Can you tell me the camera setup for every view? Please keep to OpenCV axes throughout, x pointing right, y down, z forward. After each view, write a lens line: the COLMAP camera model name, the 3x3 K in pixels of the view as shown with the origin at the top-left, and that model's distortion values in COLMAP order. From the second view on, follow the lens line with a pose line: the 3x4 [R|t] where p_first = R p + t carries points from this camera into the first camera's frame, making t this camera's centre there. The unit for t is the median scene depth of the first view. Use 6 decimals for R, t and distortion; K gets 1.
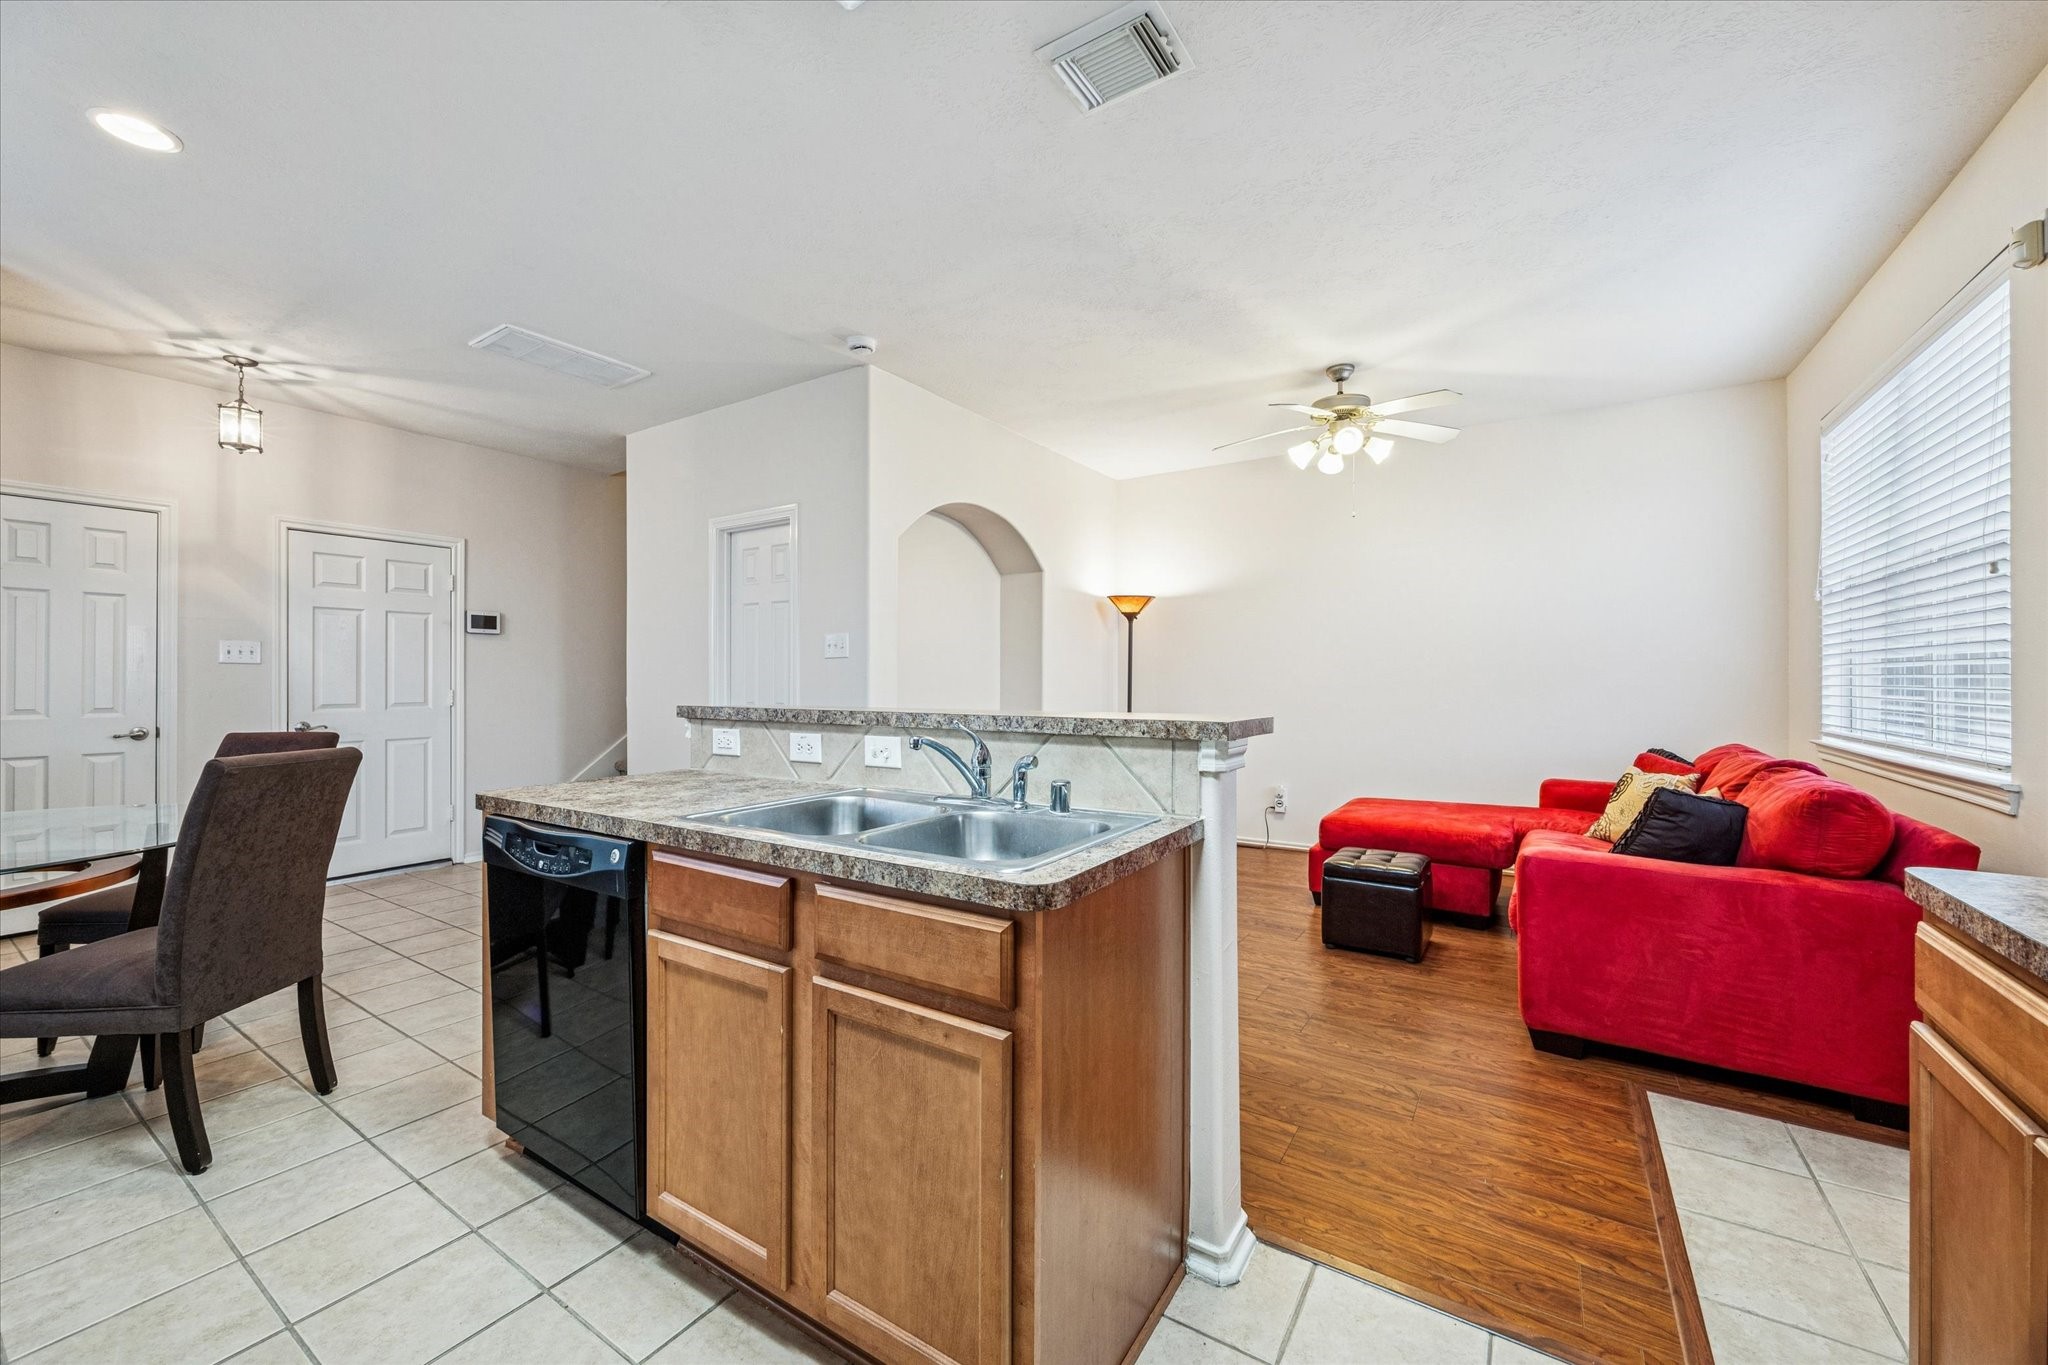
lens RADIAL K [[804.1, 0, 1007.3], [0, 804.1, 677.1], [0, 0, 1]] dist [-0.000937, 0.000080]
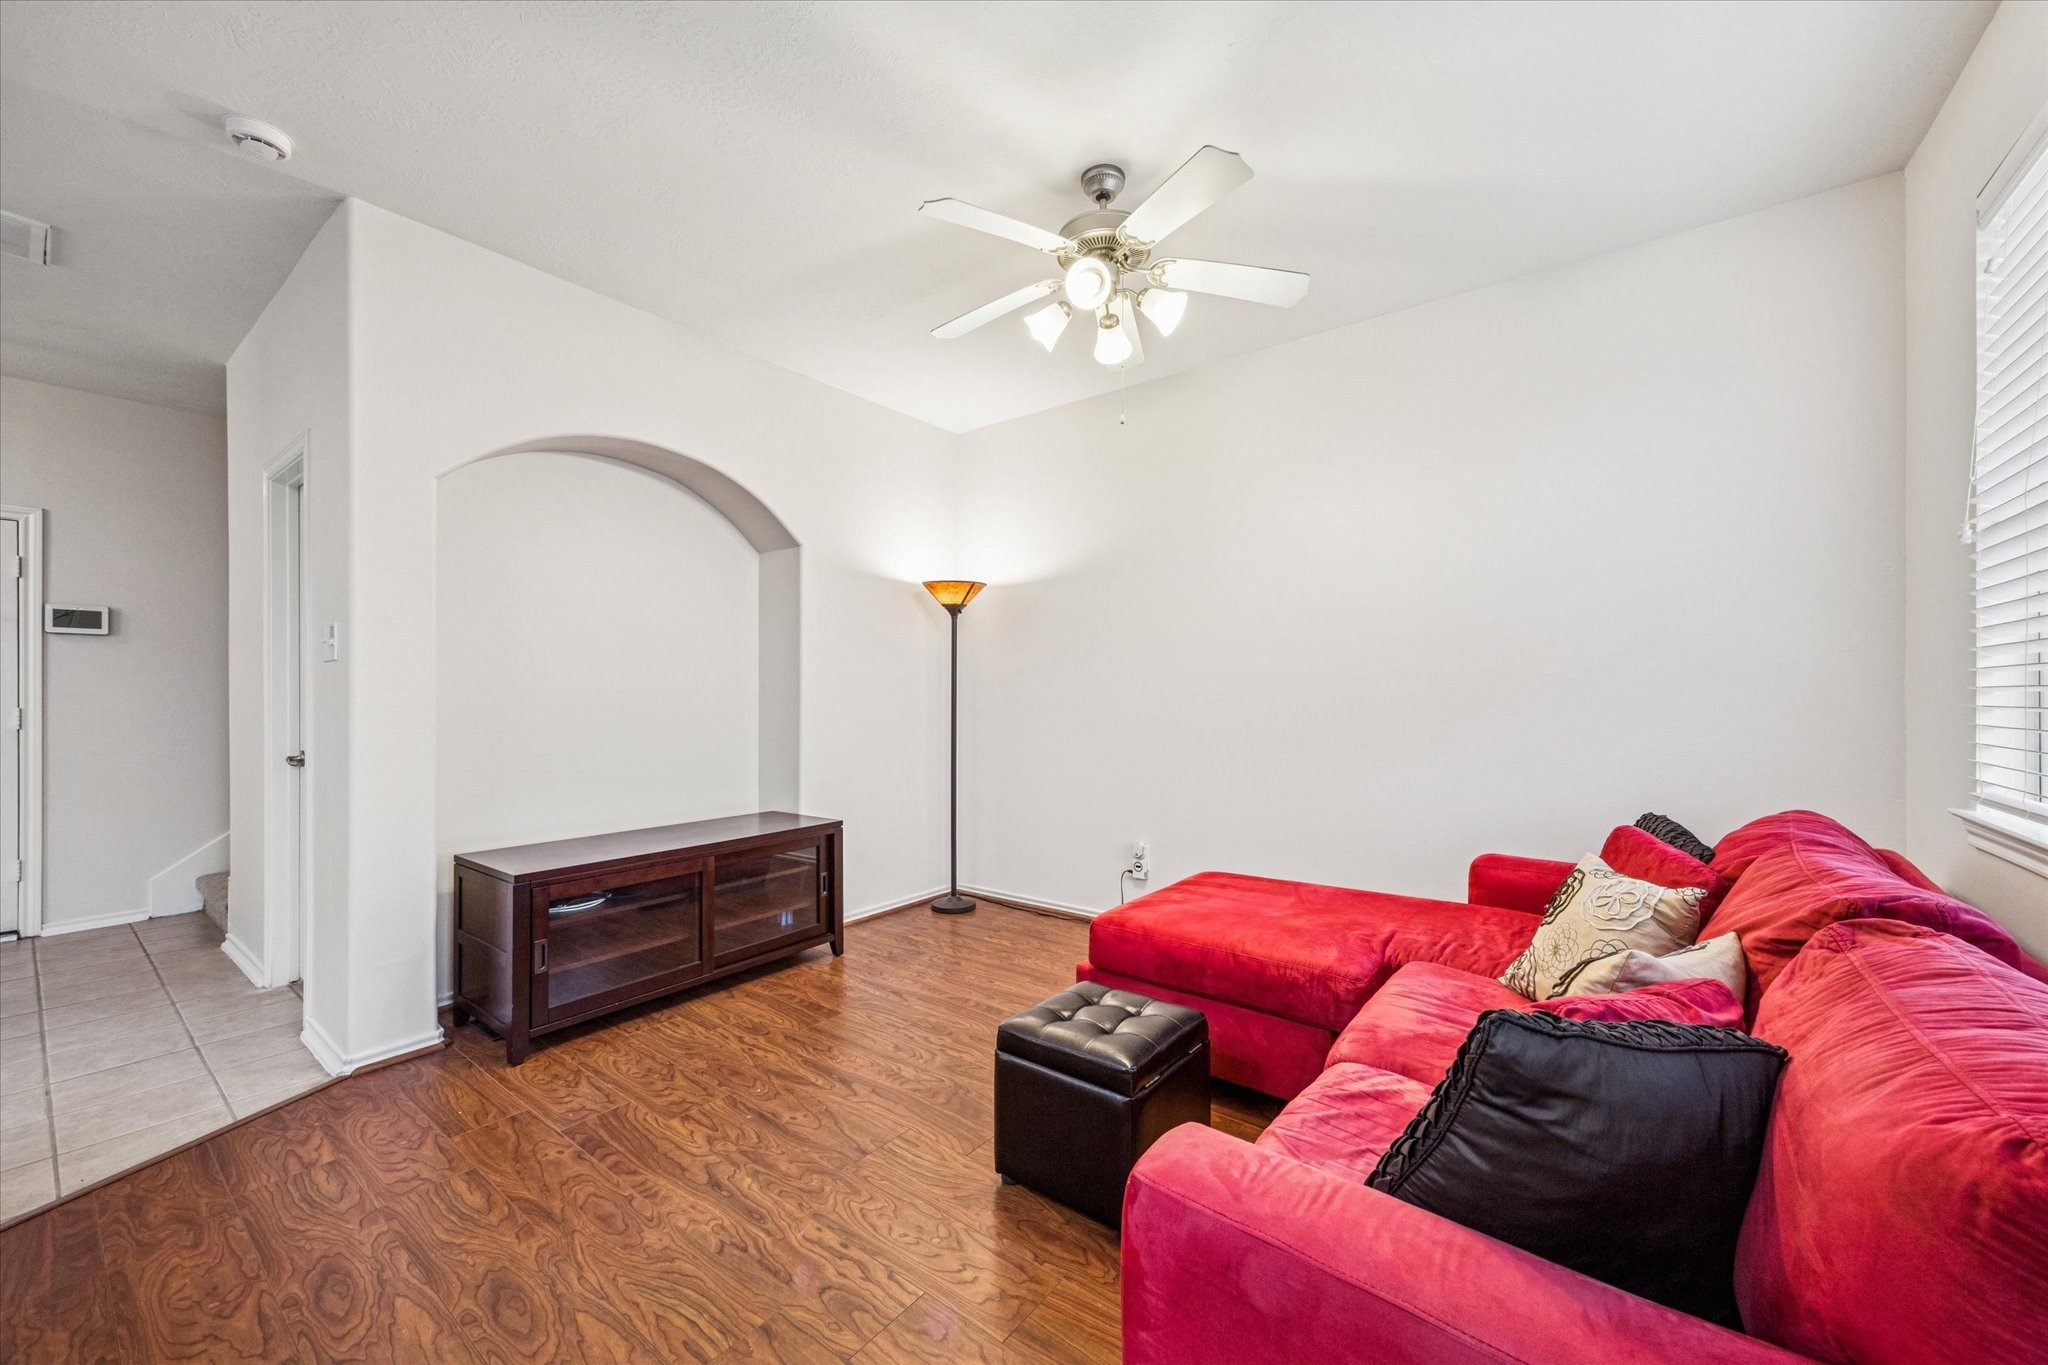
lens RADIAL K [[776.9, 0, 1035.7], [0, 776.9, 693.3], [0, 0, 1]] dist [0.008587, -0.000190]
pose [[0.997982, -0.000153, -0.063496, 0.437902], [0.000315, 0.999997, 0.002543, 0.000804], [0.063496, -0.002558, 0.997979, 0.451702]]
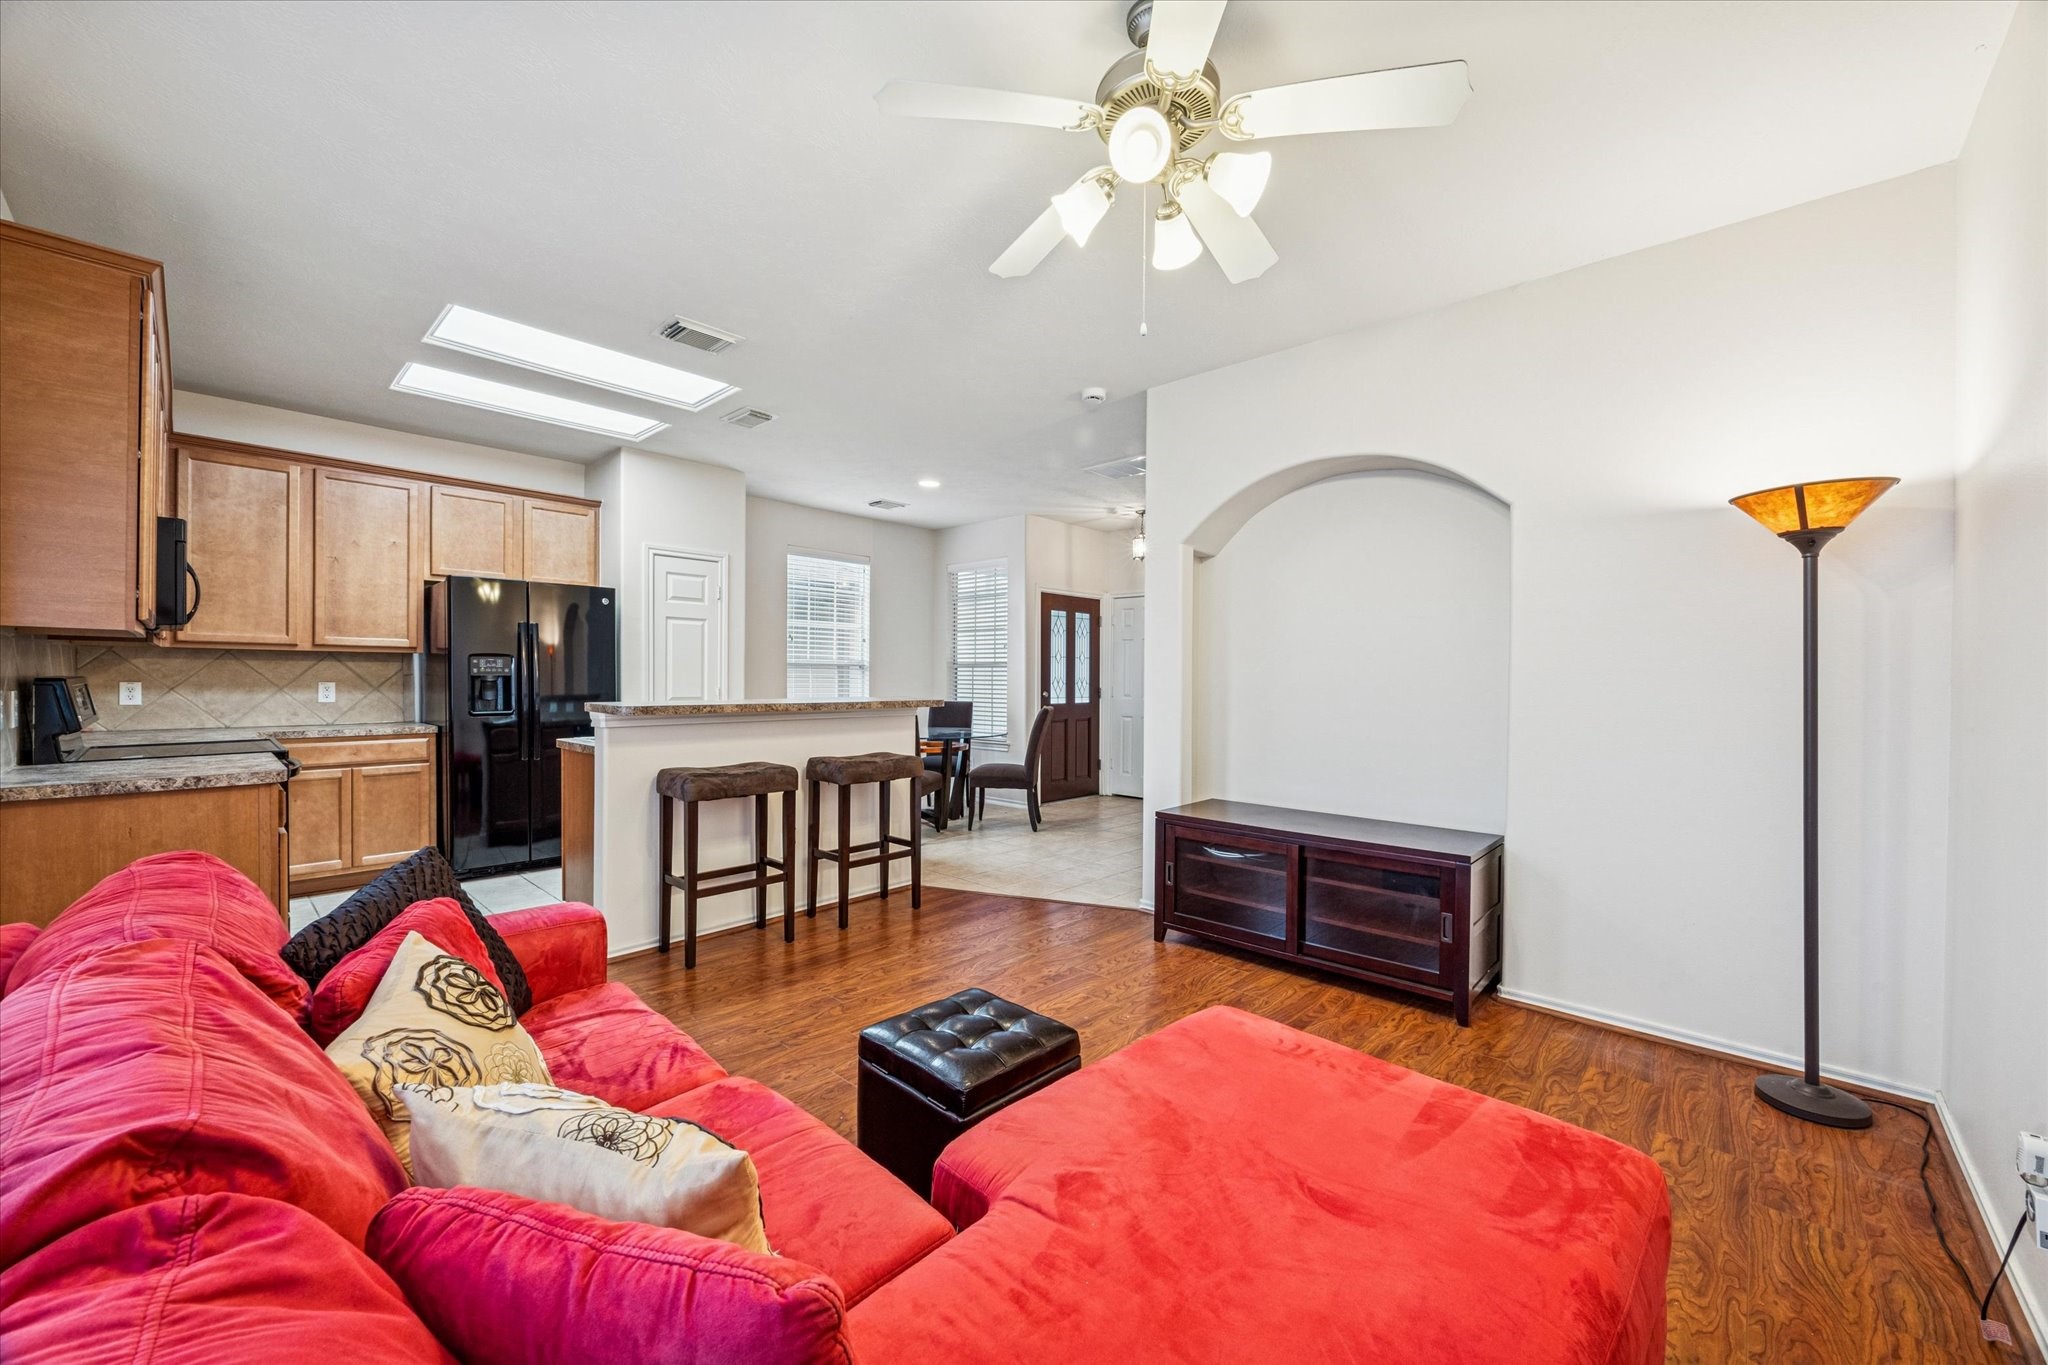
lens RADIAL K [[788.2, 0, 1026.5], [0, 788.2, 671.2], [0, 0, 1]] dist [0.000385, 0.000102]
pose [[-0.169803, -0.006132, -0.985459, 0.958435], [-0.004663, 0.999974, -0.005419, -0.010751], [0.985467, 0.003675, -0.169828, 1.101402]]
